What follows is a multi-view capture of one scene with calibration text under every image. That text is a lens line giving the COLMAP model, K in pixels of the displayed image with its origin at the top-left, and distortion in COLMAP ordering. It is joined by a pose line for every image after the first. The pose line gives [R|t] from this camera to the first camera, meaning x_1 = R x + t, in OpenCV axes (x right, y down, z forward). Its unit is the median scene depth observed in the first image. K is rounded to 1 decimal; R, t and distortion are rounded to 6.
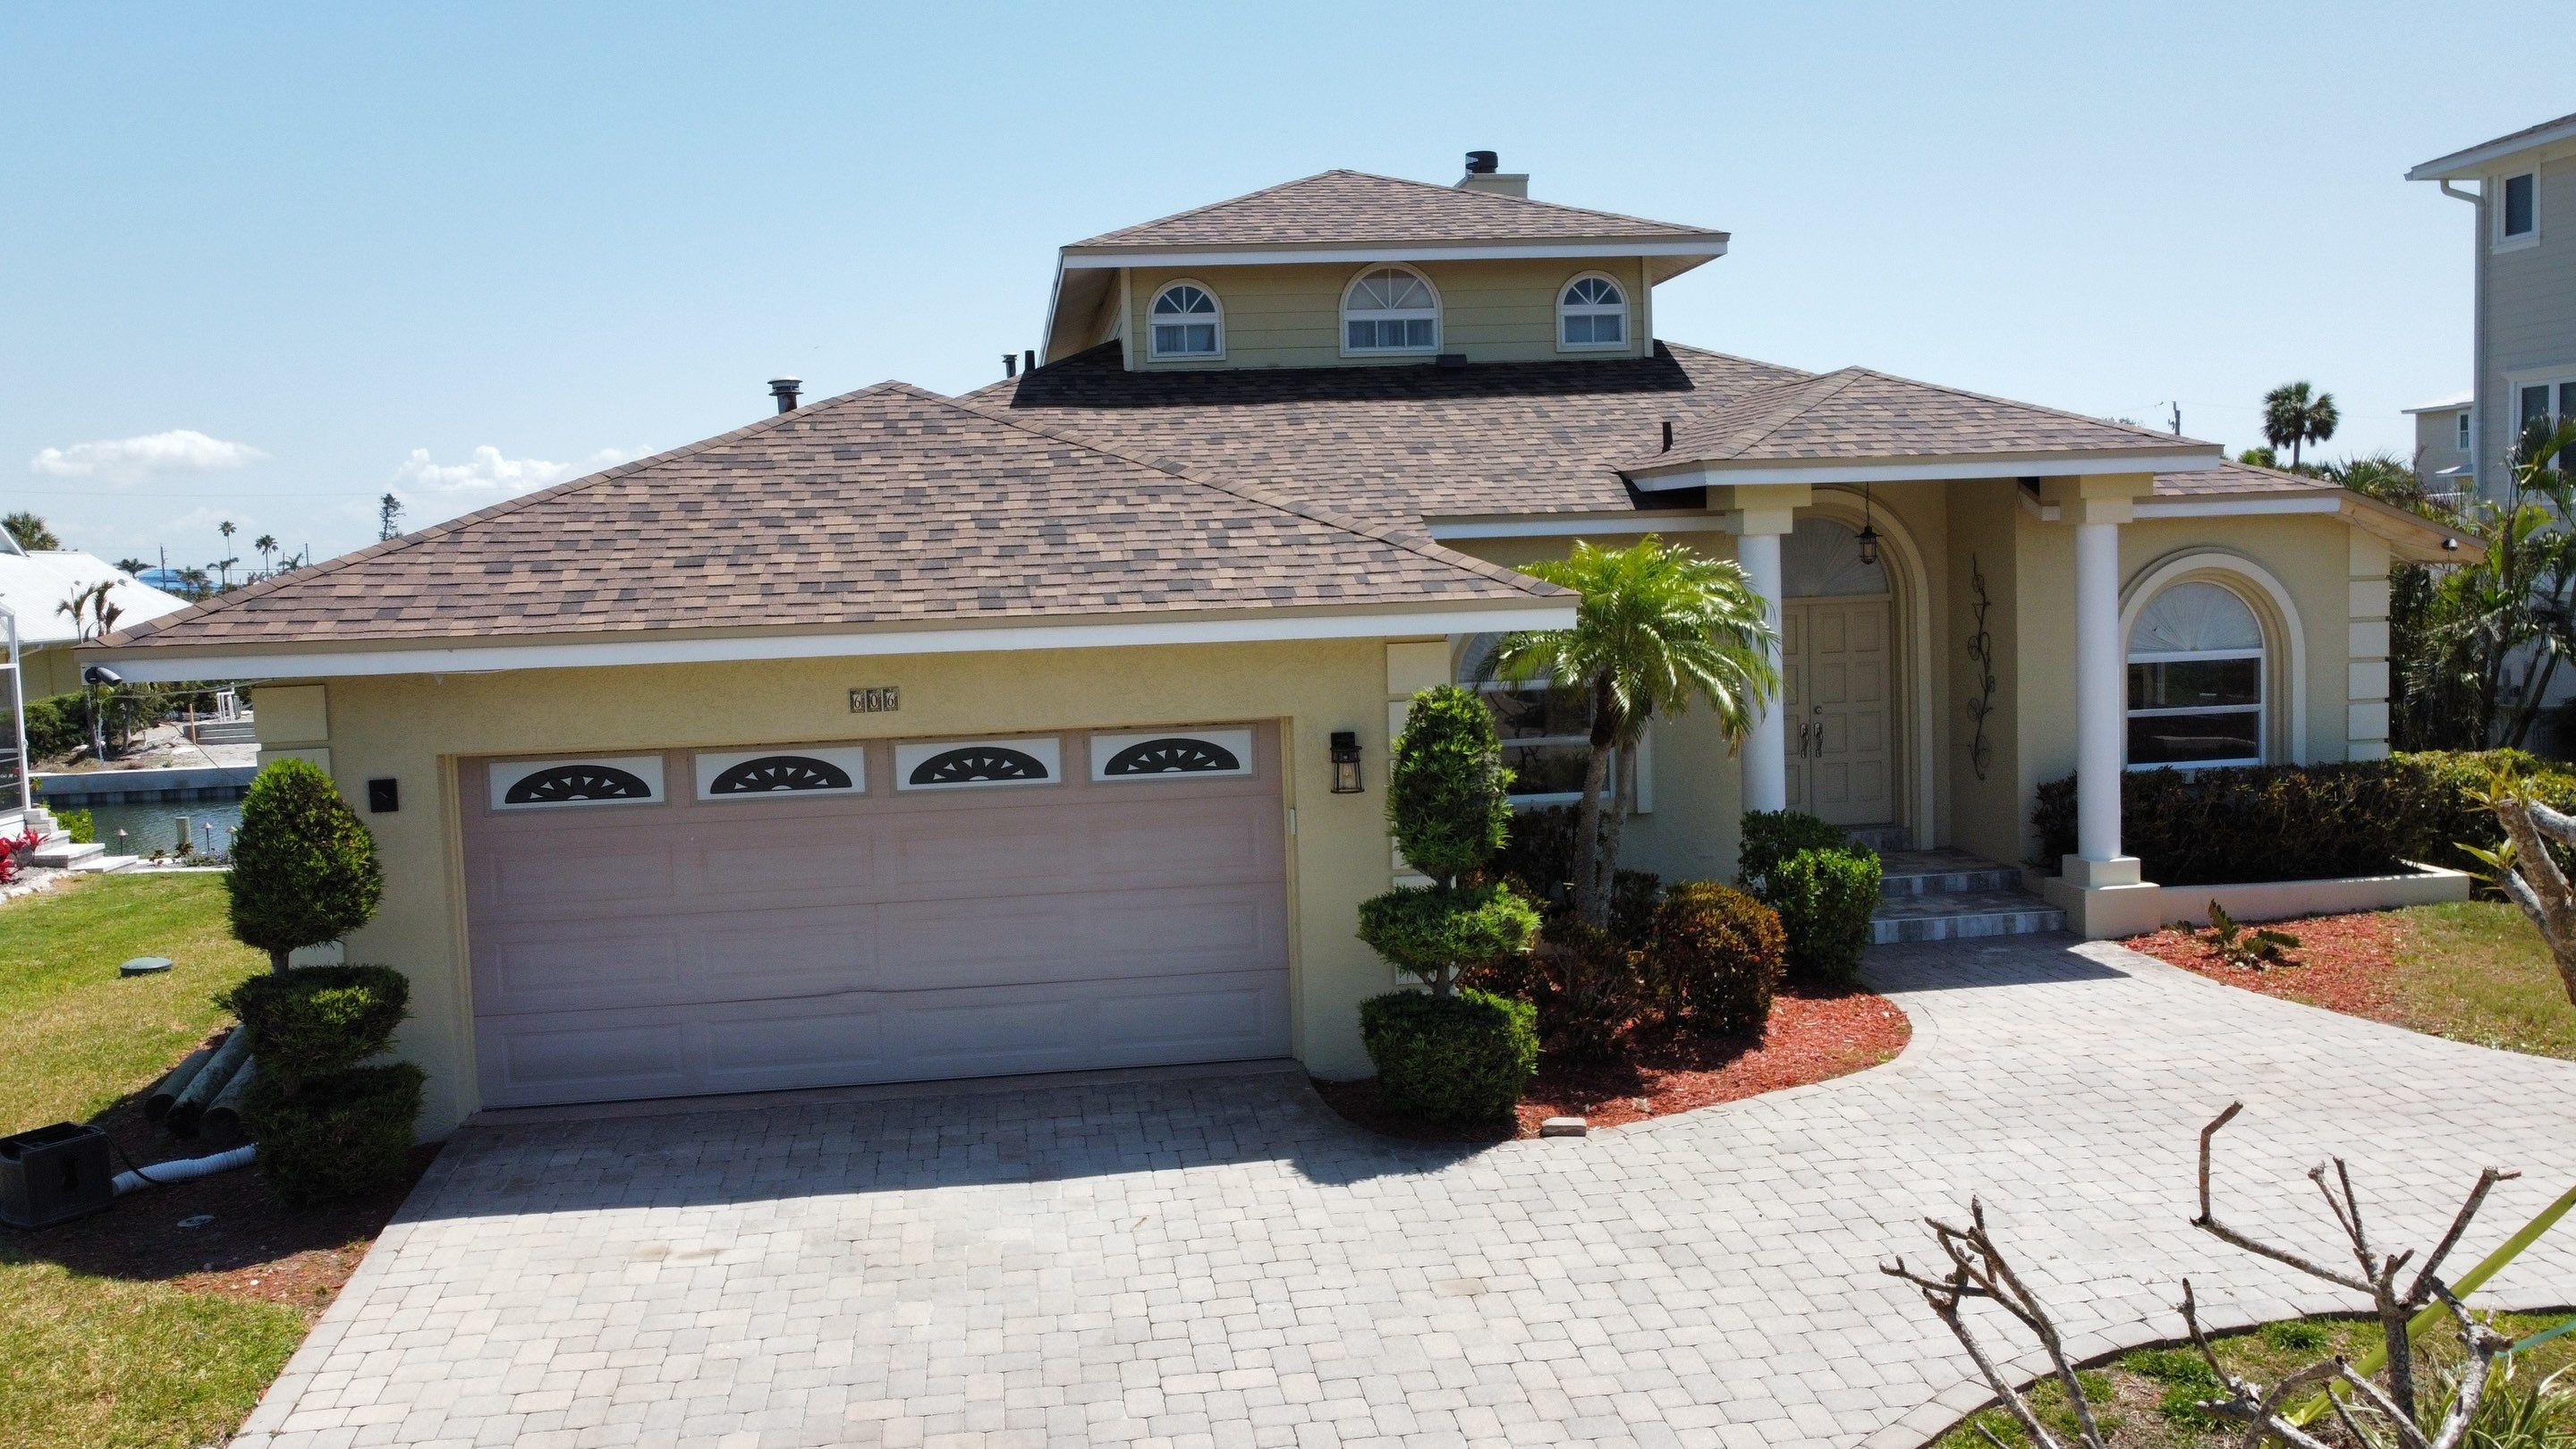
lens RADIAL K [[1959.8, 0, 1249.0], [0, 1959.8, 676.0], [0, 0, 1]] dist [0.006543, -0.023934]
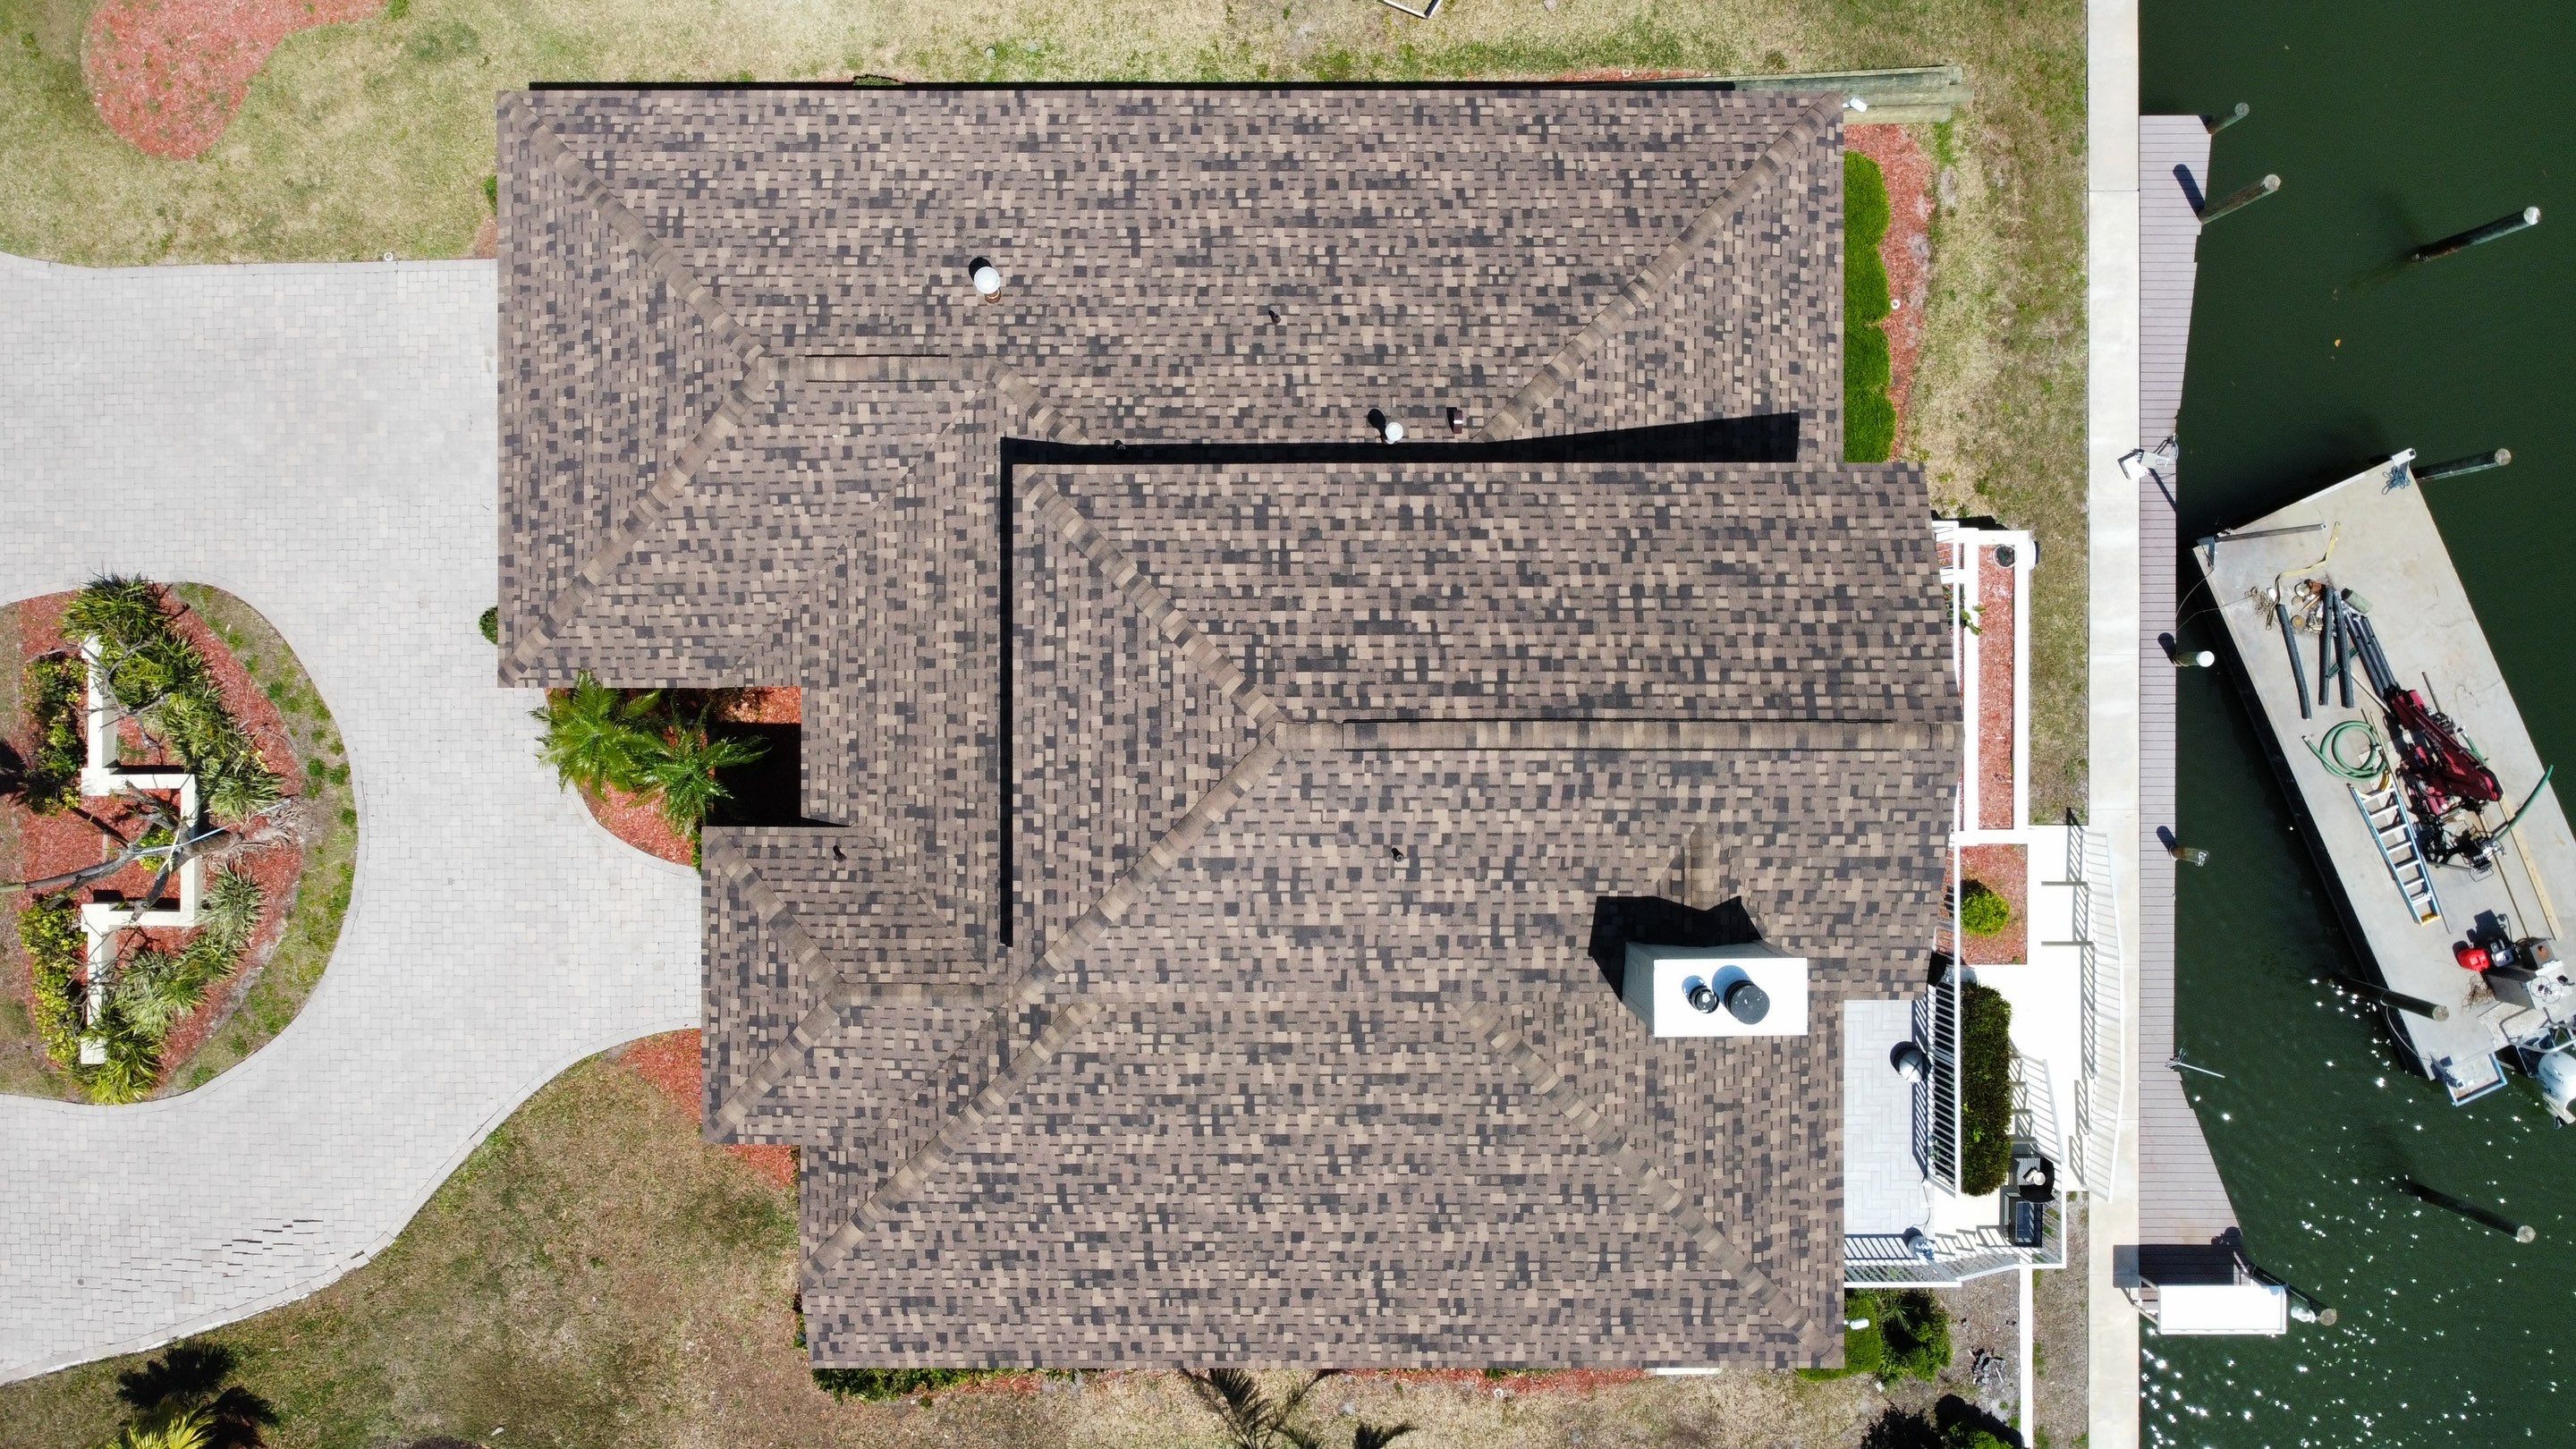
lens RADIAL K [[1959.8, 0, 1253.8], [0, 1959.8, 697.5], [0, 0, 1]] dist [0.006543, -0.023934]
pose [[-0.124401, 0.991784, 0.029828, -0.002760], [-0.051271, -0.036446, 0.998019, -2.258200], [0.990906, 0.122625, 0.055384, 1.633829]]
